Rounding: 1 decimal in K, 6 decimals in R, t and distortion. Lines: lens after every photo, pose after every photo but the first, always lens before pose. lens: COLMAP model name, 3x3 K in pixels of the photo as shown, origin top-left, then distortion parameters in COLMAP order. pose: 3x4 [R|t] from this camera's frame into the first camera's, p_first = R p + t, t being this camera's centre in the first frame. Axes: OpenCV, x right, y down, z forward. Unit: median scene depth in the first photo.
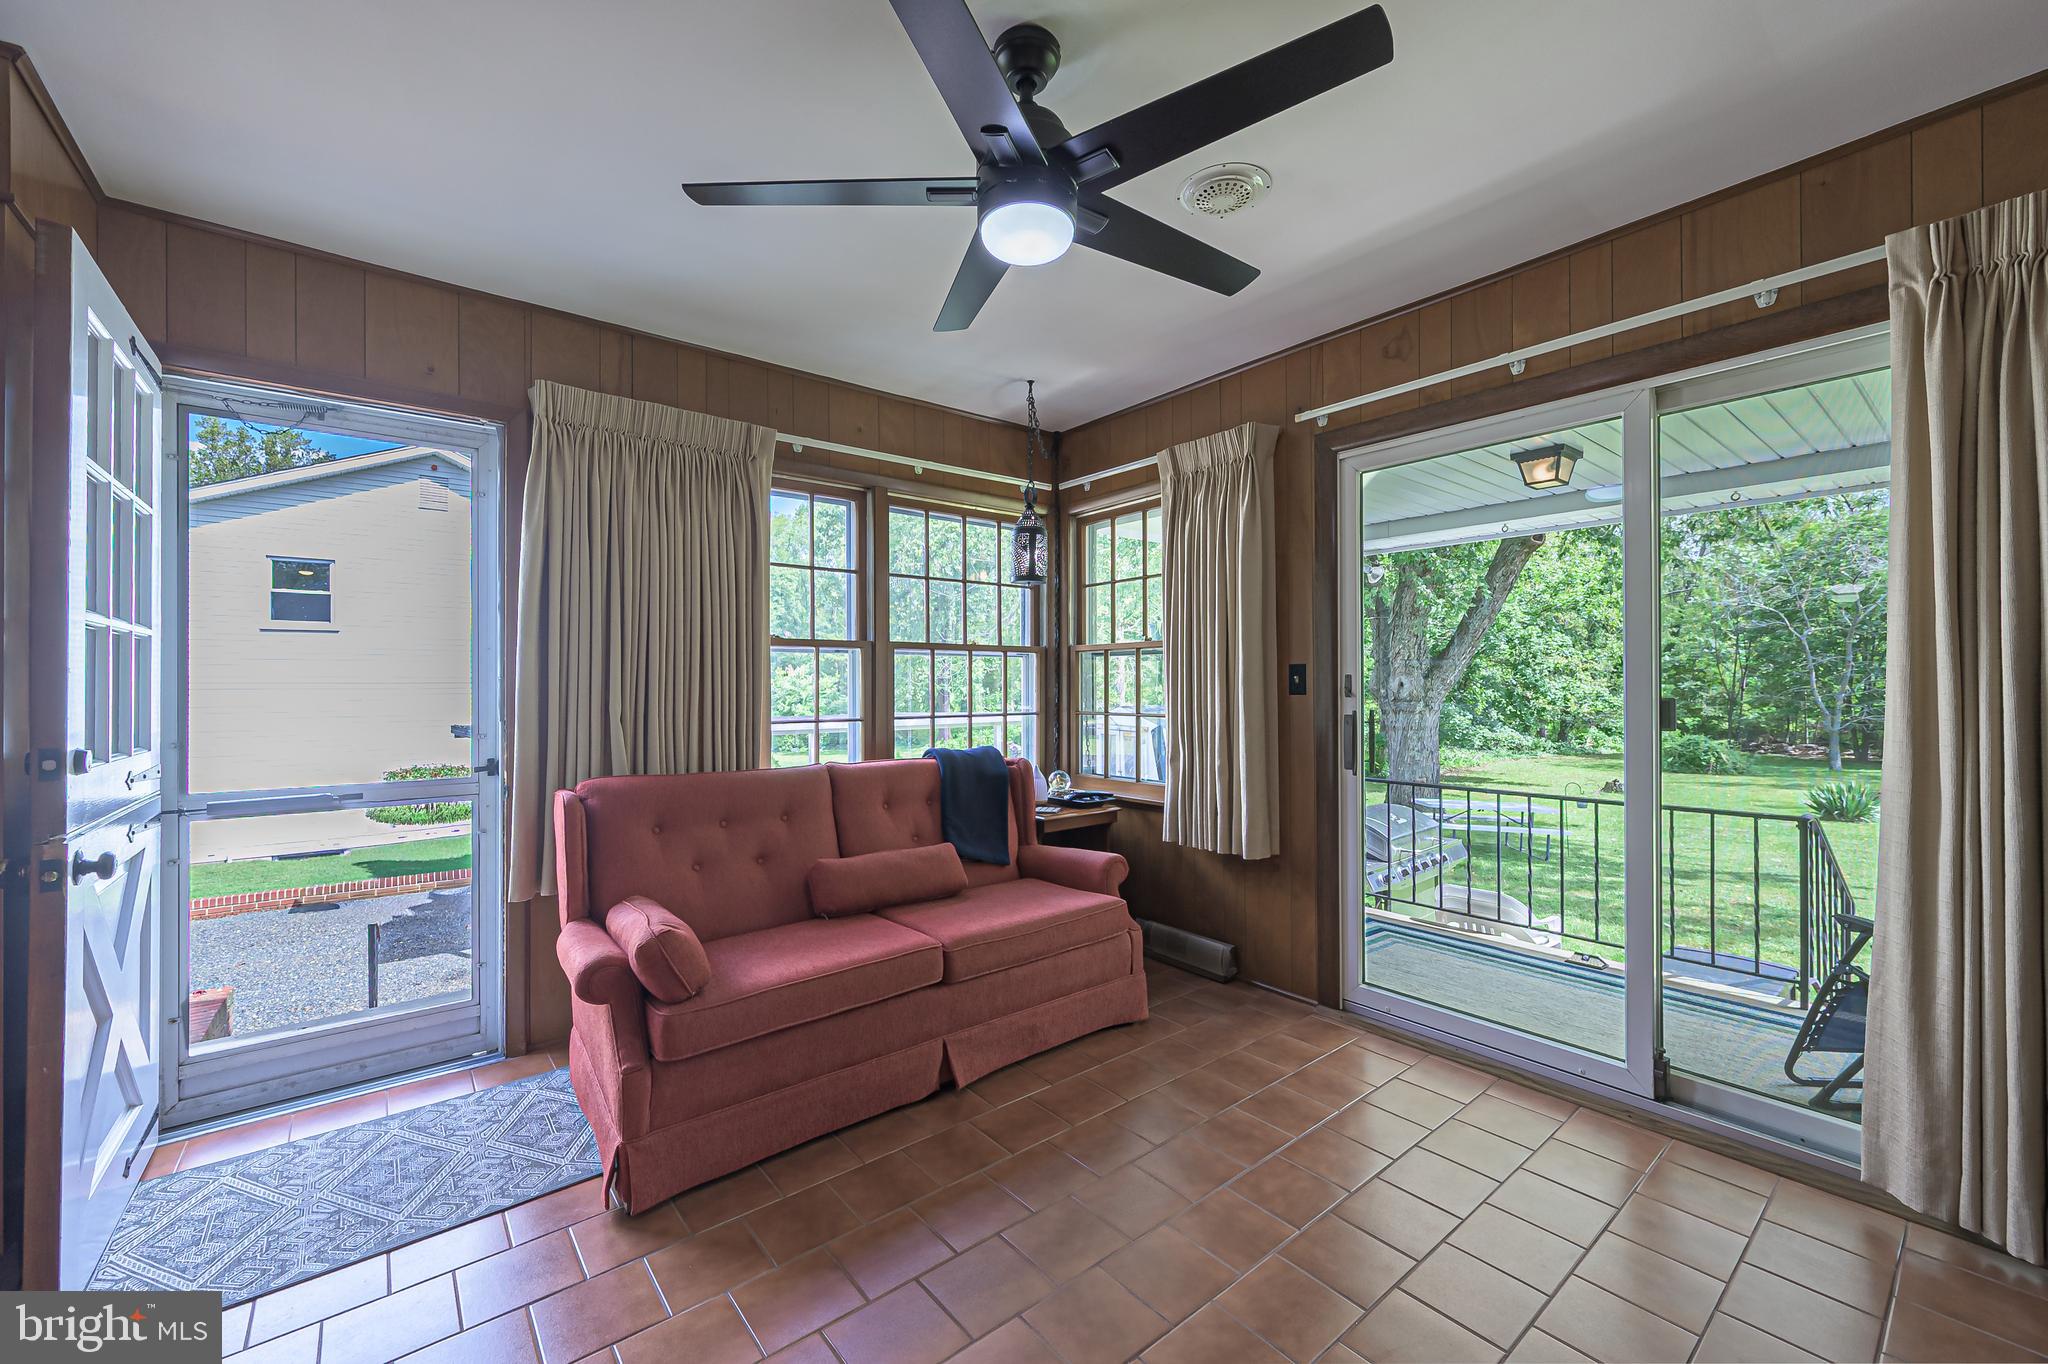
lens RADIAL K [[809.9, 0, 1028.6], [0, 809.9, 684.6], [0, 0, 1]] dist [0.001835, -0.000079]
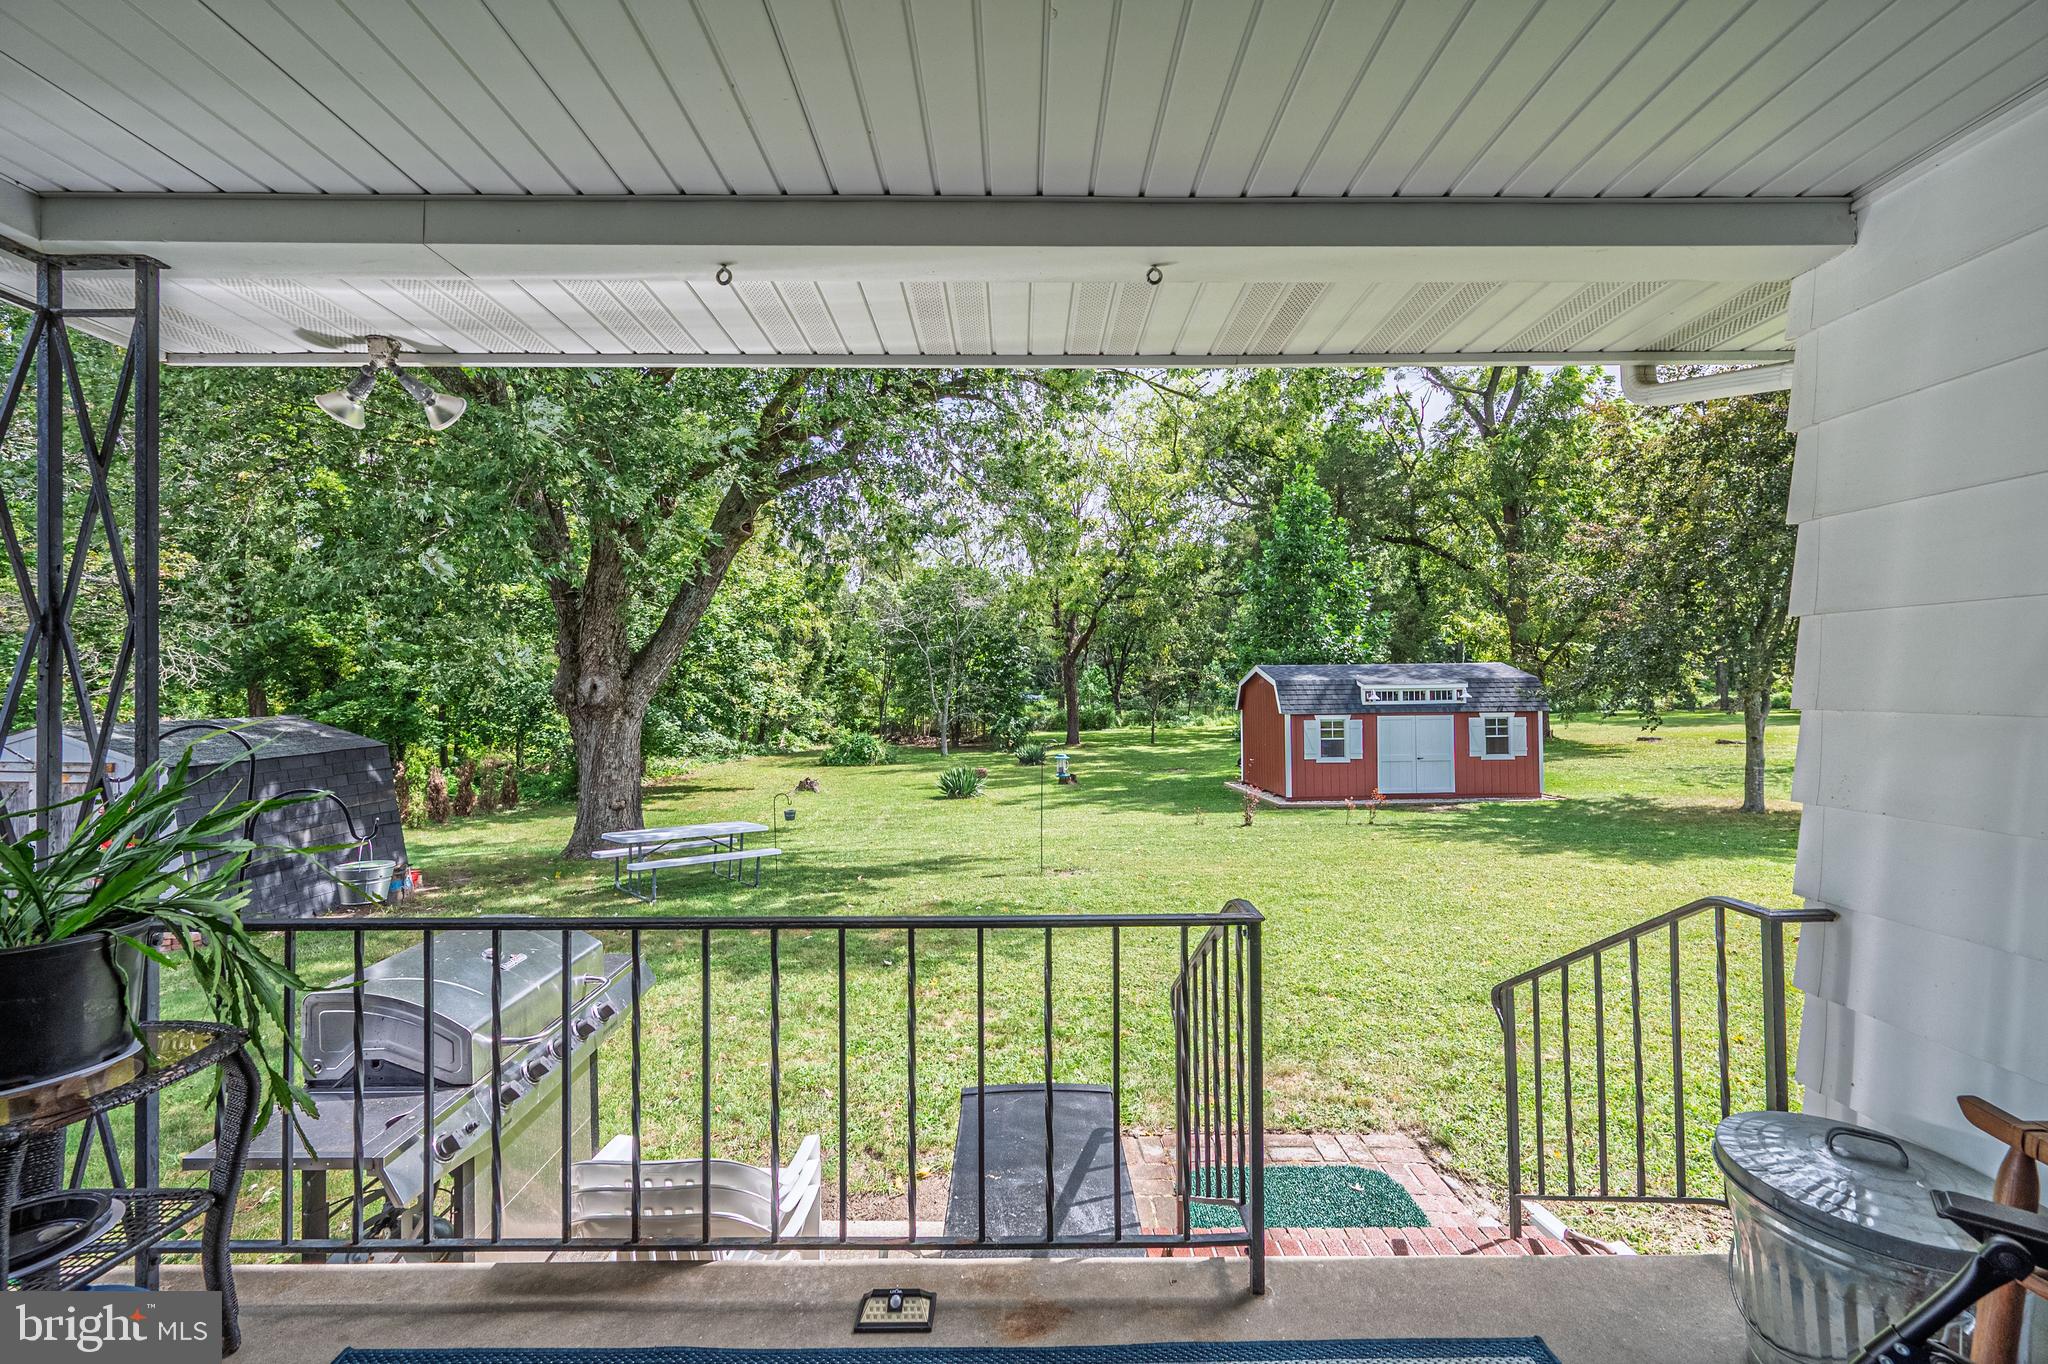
lens RADIAL K [[809.9, 0, 1019.9], [0, 809.9, 680.5], [0, 0, 1]] dist [0.001835, -0.000079]
pose [[0.626532, 0.009872, 0.779333, 0.391315], [0.000678, 0.999912, -0.013211, 0.018264], [-0.779396, 0.008806, 0.626470, 0.670941]]
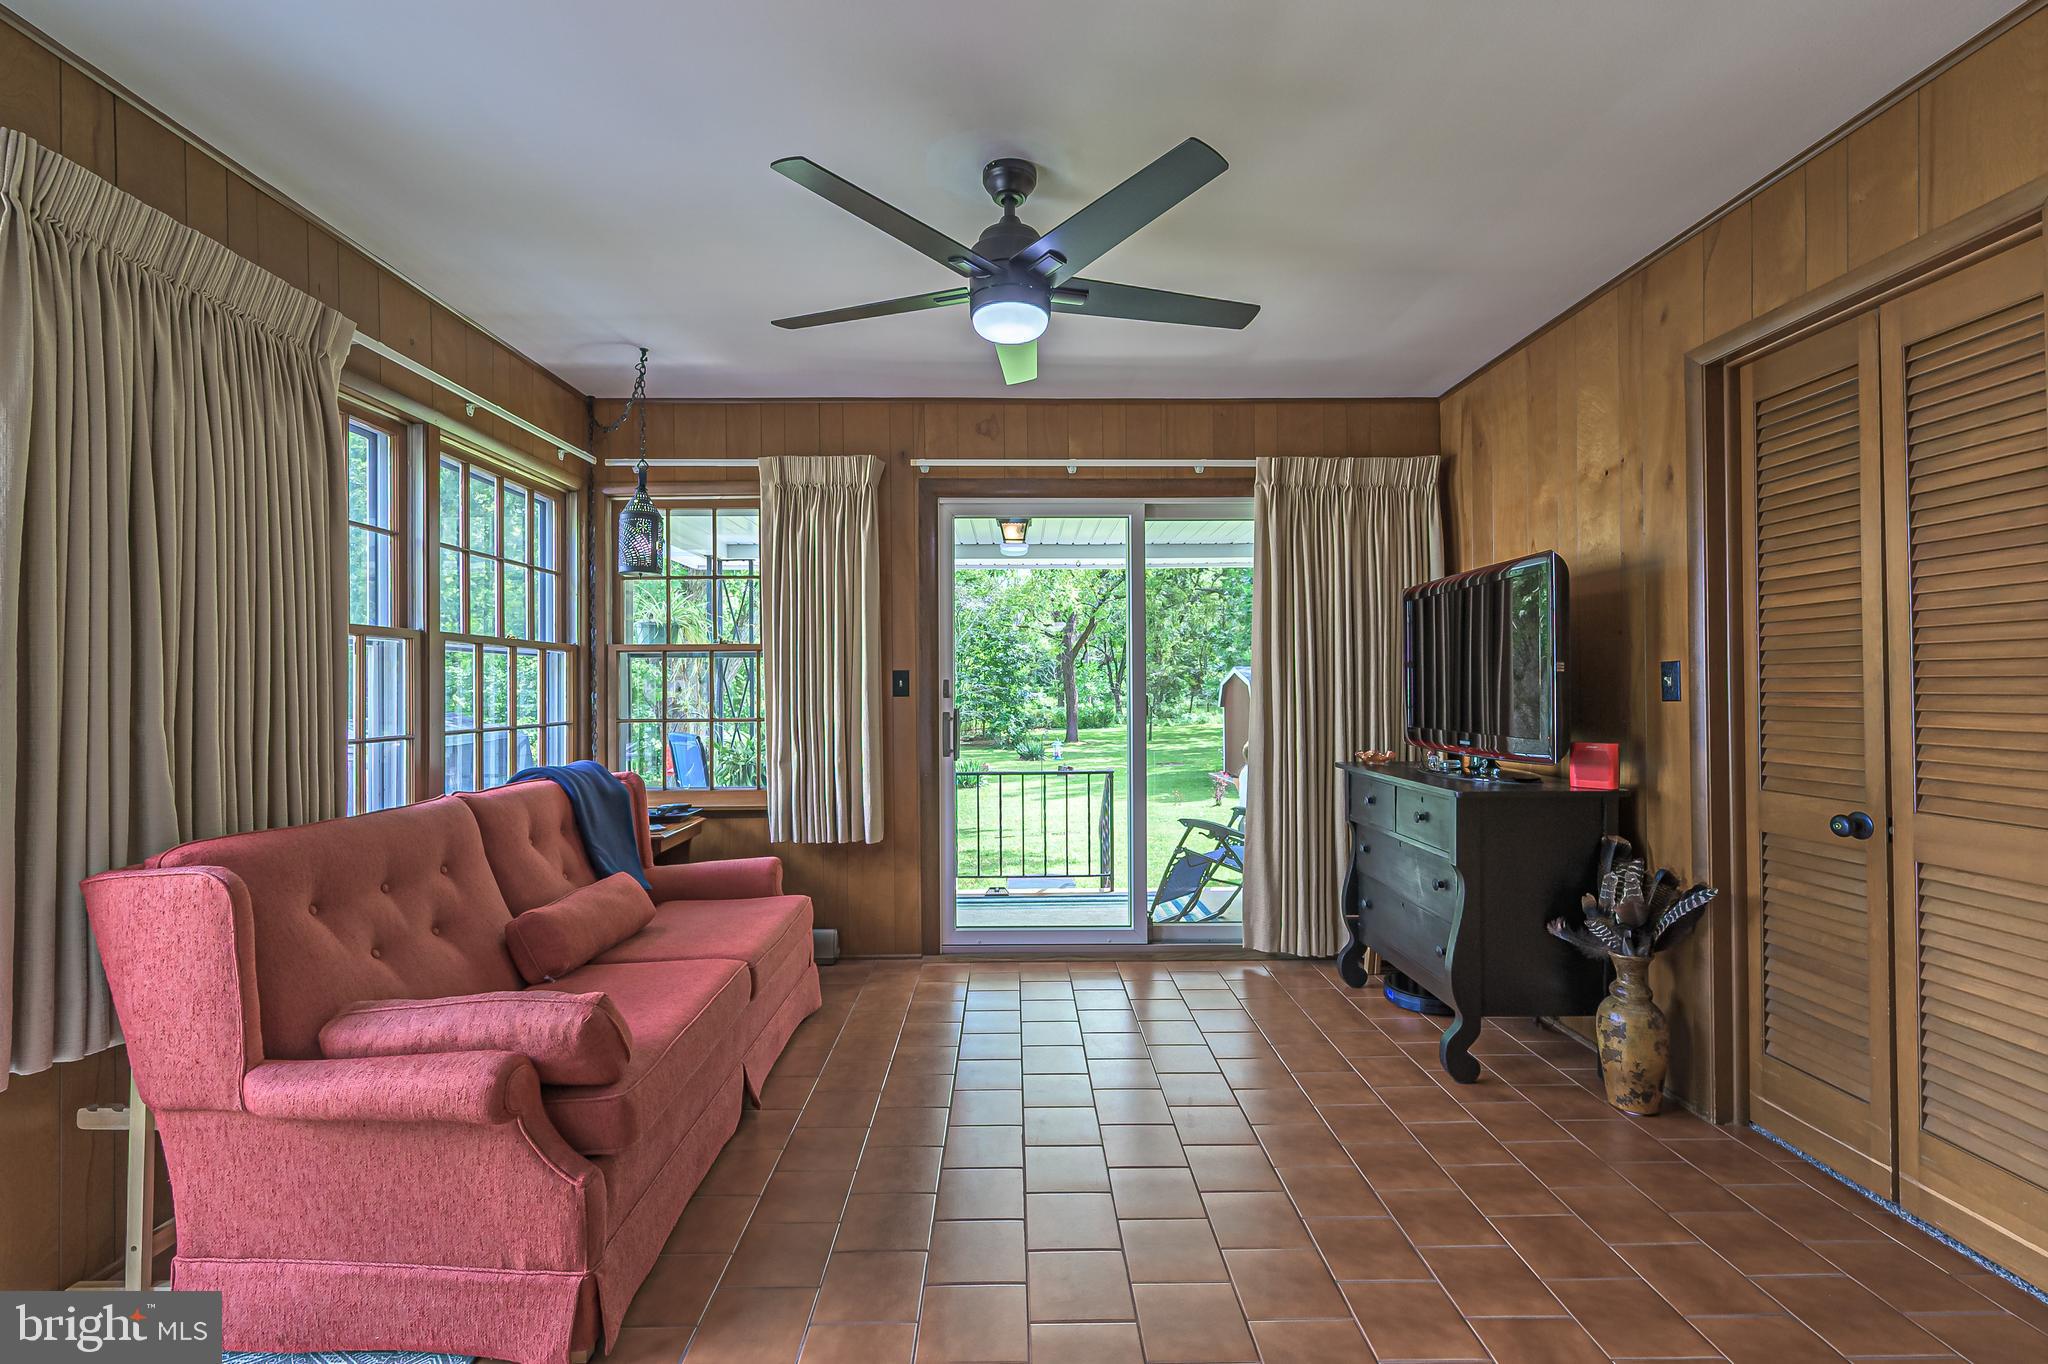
lens RADIAL K [[860.2, 0, 1021.4], [0, 860.2, 688.3], [0, 0, 1]] dist [0.000367, -0.000146]
pose [[0.623492, -0.001480, 0.781829, -0.396790], [0.002325, 0.999997, 0.000038, 0.000554], [-0.781827, 0.001794, 0.623493, 0.069030]]
